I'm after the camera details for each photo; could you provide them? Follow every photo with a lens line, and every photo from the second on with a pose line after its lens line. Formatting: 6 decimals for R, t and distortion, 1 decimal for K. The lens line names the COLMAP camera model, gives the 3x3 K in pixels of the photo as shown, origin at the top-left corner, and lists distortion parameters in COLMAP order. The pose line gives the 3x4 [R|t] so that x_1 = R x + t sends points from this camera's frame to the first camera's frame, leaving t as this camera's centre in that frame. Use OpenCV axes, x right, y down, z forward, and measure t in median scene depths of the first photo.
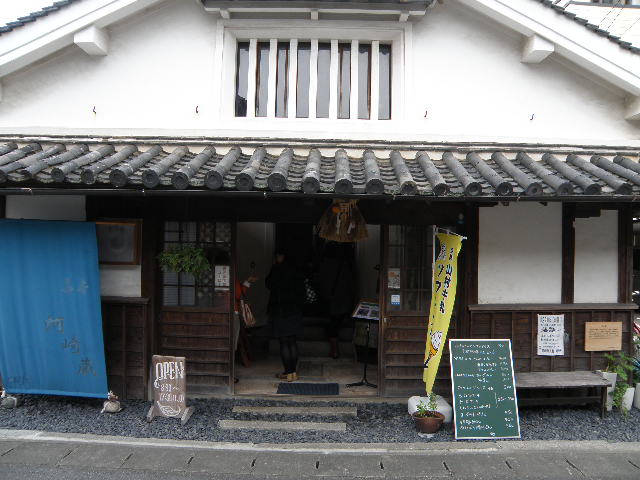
lens RADIAL K [[485.3, 0, 319.0], [0, 485.3, 239.2], [0, 0, 1]] dist [-0.128510, 0.057413]
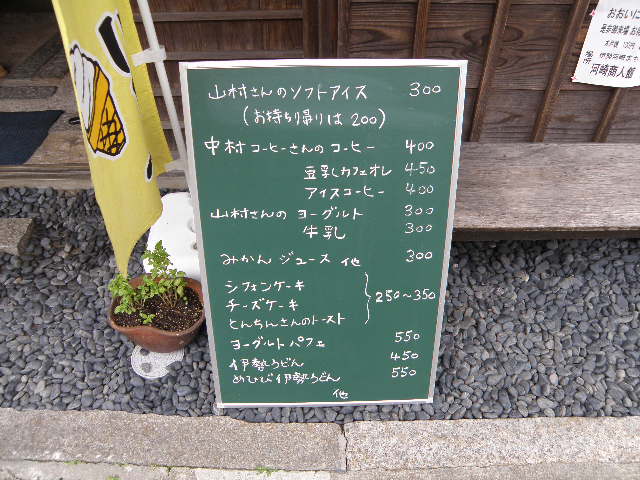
lens RADIAL K [[485.3, 0, 321.5], [0, 485.3, 242.4], [0, 0, 1]] dist [-0.128510, 0.057413]
pose [[0.999787, -0.017824, -0.010432, 0.347280], [0.019910, 0.697565, 0.716245, 0.118391], [-0.005489, -0.716300, 0.697771, 0.816622]]
